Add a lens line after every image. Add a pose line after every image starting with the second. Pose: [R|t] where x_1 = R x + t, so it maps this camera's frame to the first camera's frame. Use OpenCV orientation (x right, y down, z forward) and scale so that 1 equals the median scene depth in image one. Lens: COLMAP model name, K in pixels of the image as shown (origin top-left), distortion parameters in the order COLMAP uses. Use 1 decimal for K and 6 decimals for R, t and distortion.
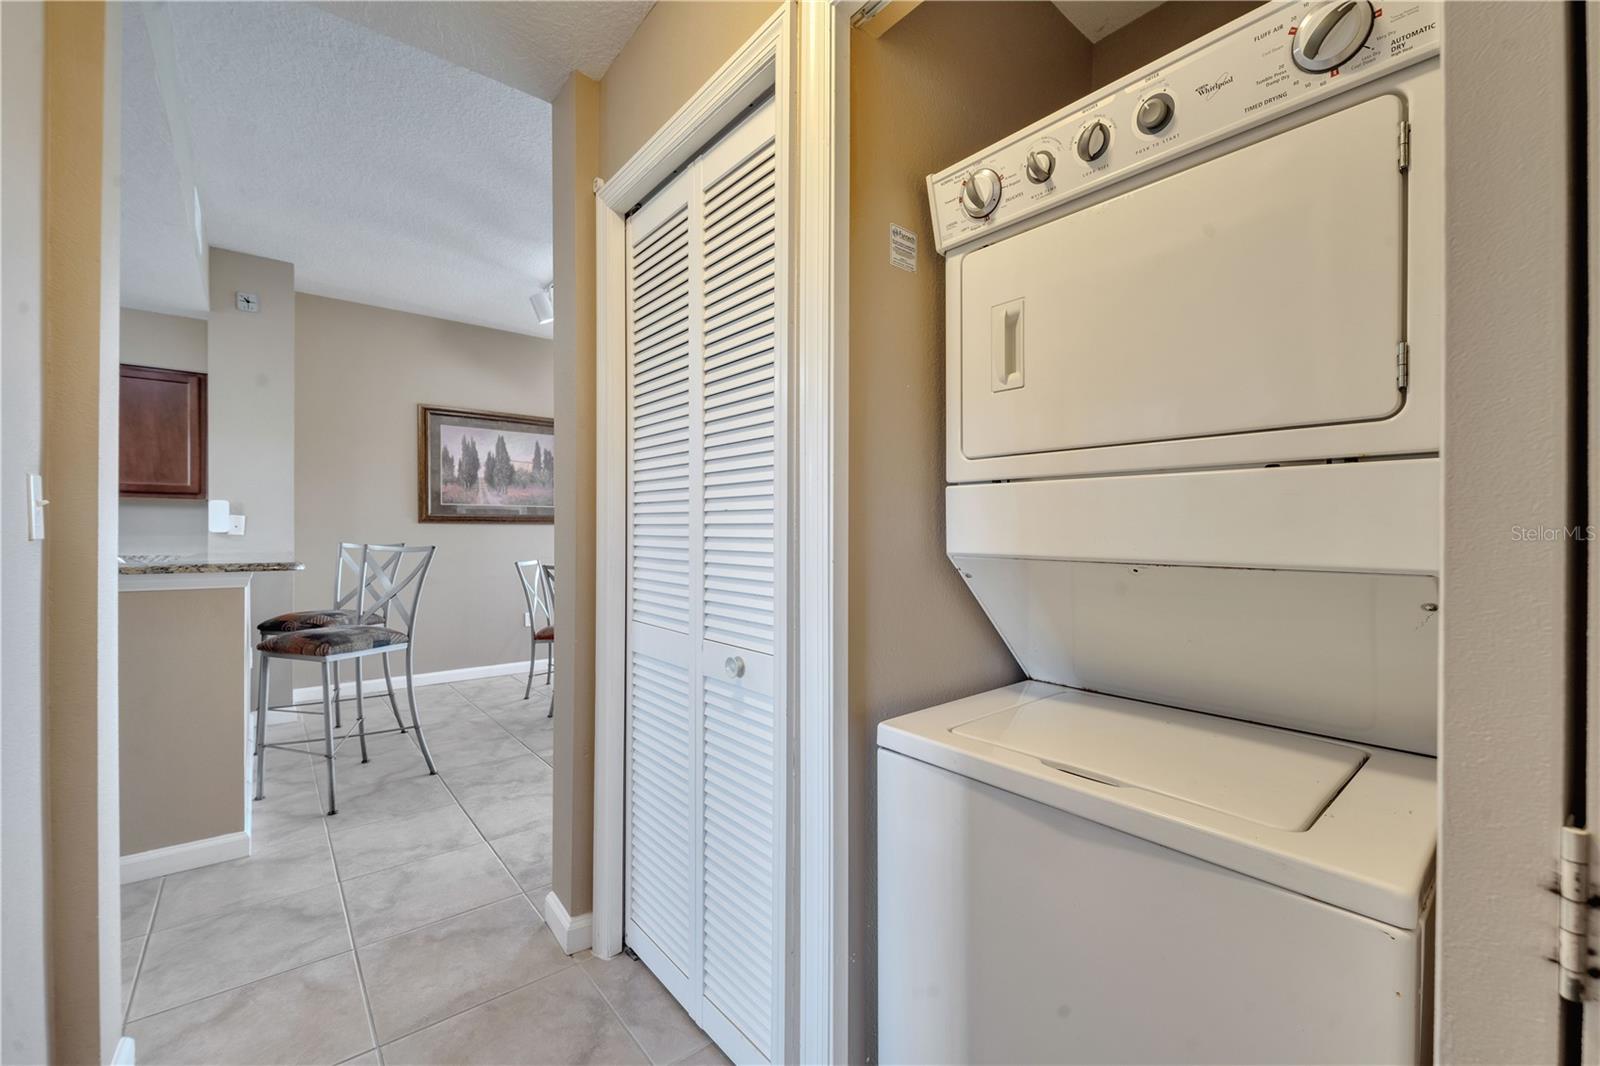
lens RADIAL K [[662.6, 0, 799.6], [0, 662.6, 539.0], [0, 0, 1]] dist [0.007632, -0.005380]
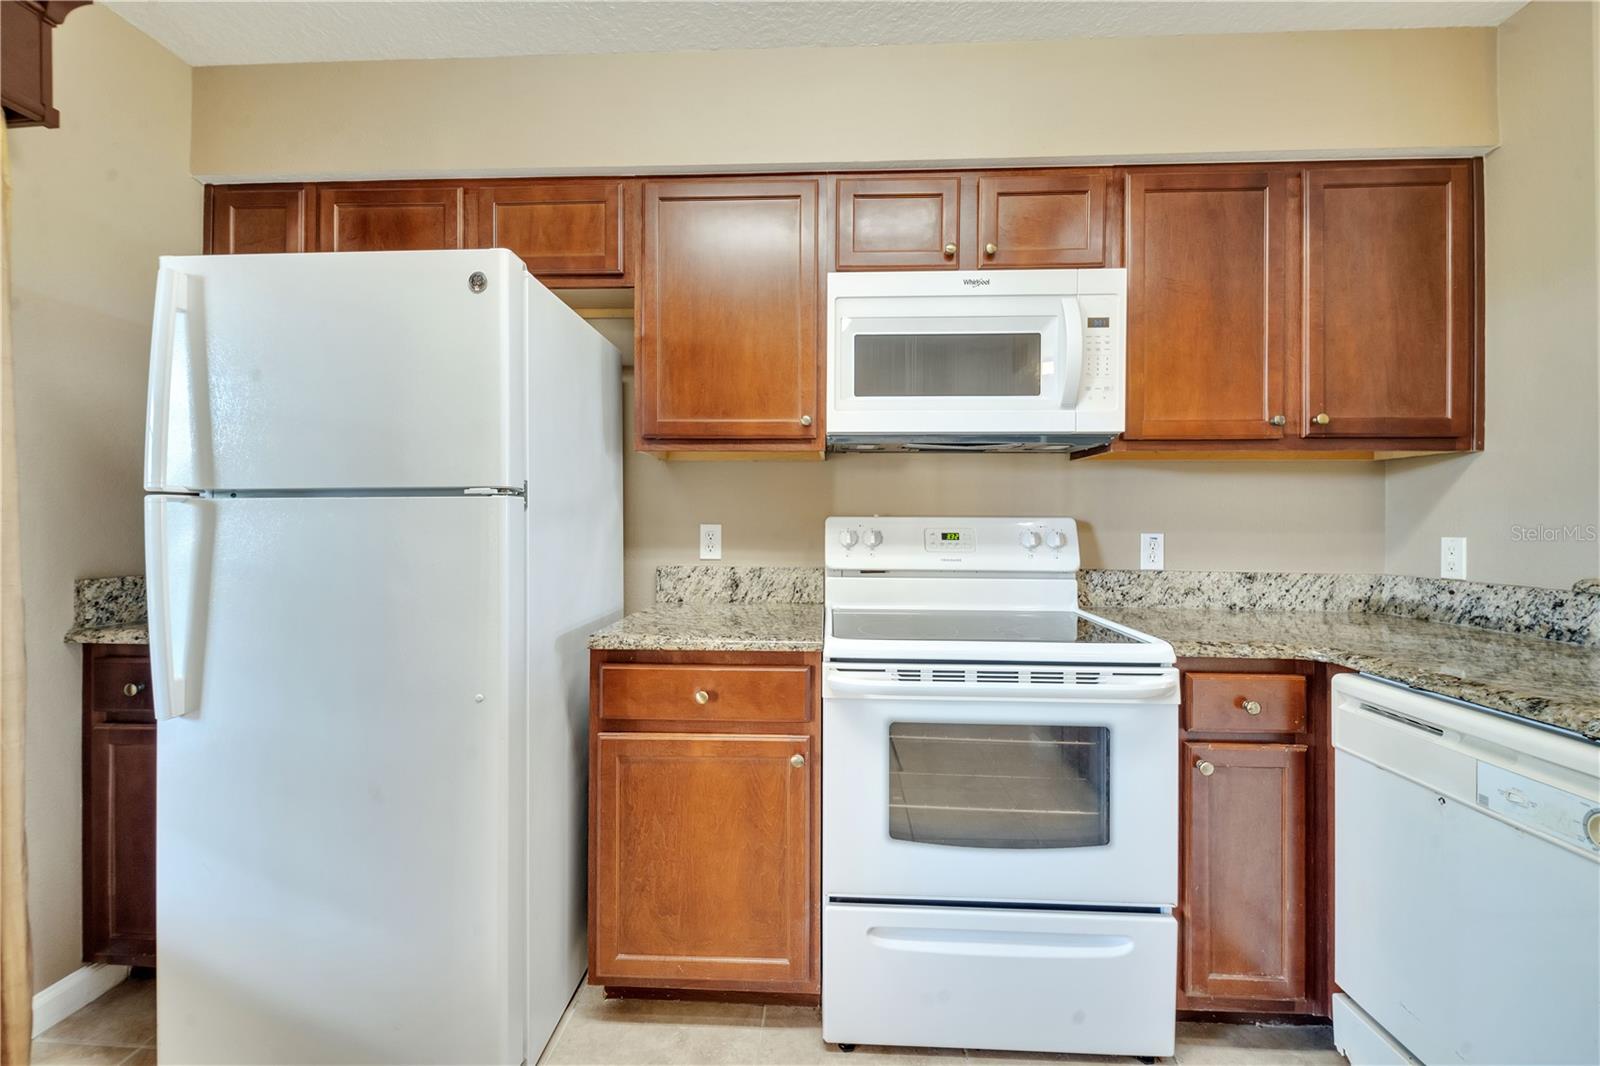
lens RADIAL K [[662.6, 0, 790.0], [0, 662.6, 518.8], [0, 0, 1]] dist [0.007632, -0.005380]
pose [[0.735693, -0.005885, -0.677290, -0.730565], [-0.004076, 0.999906, -0.013115, -0.006720], [0.677303, 0.012409, 0.735600, 0.306774]]
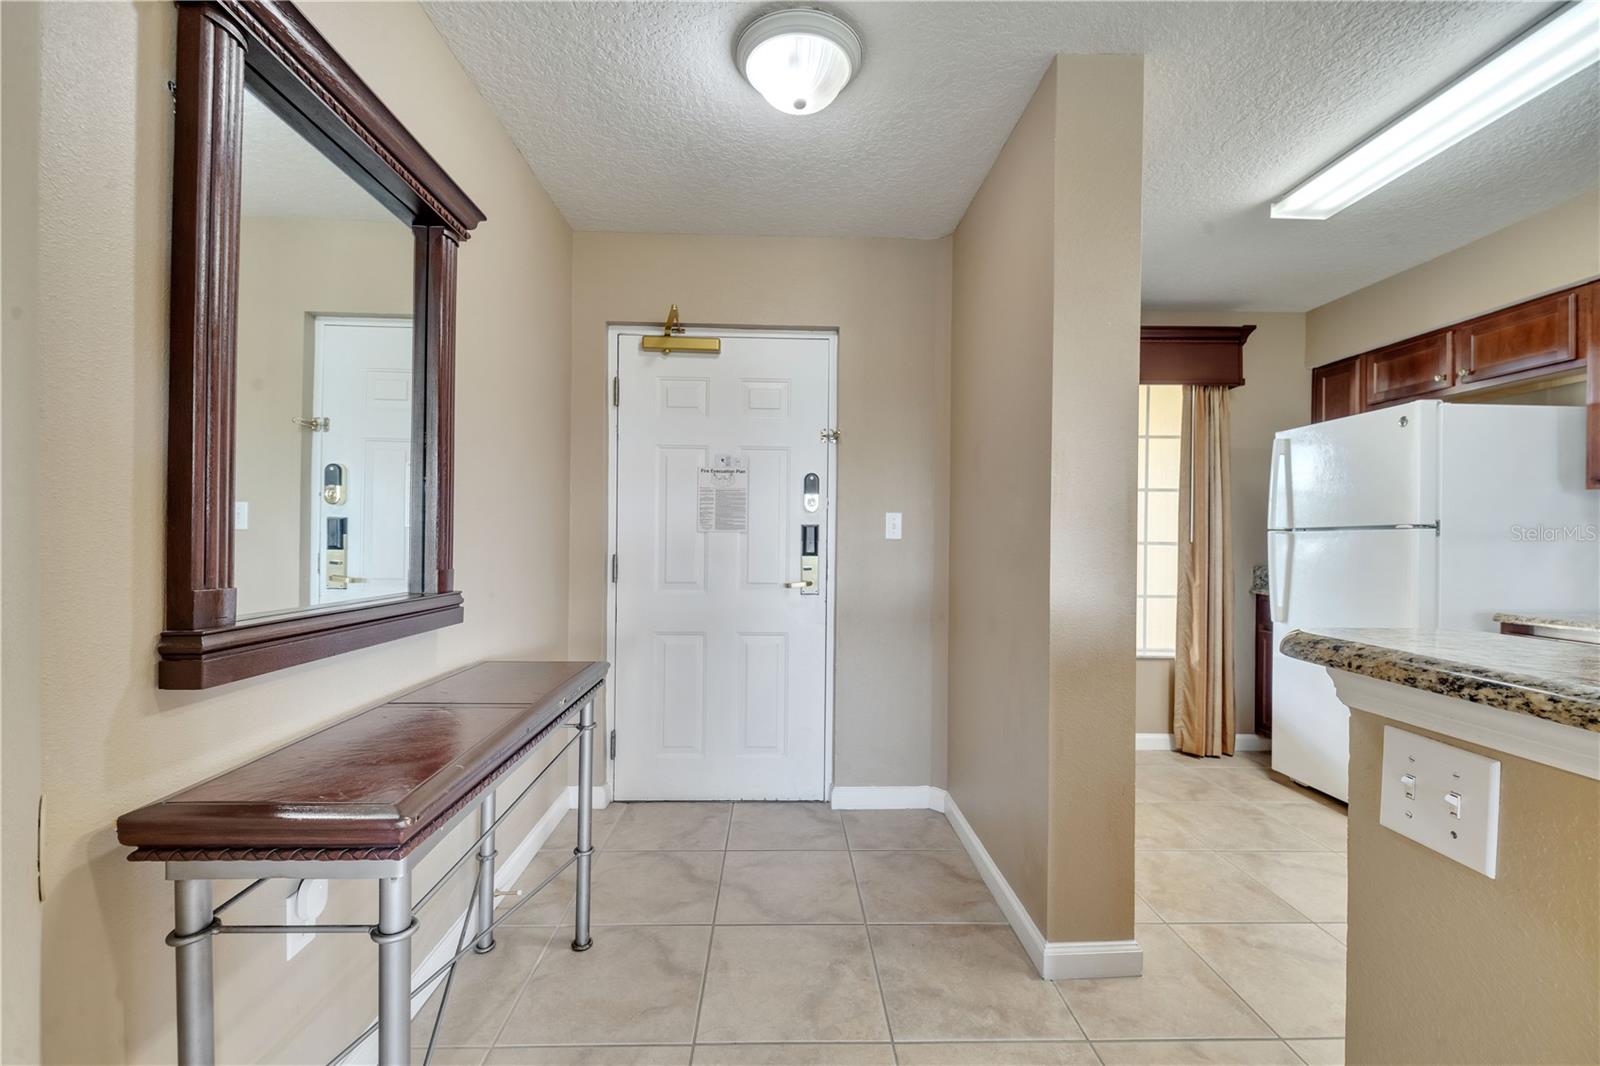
lens RADIAL K [[662.6, 0, 792.9], [0, 662.6, 539.4], [0, 0, 1]] dist [0.007632, -0.005380]
pose [[-0.623602, -0.008384, -0.781697, -0.309591], [-0.016084, 0.999868, 0.002107, -0.004302], [0.781577, 0.013887, -0.623655, 0.366766]]
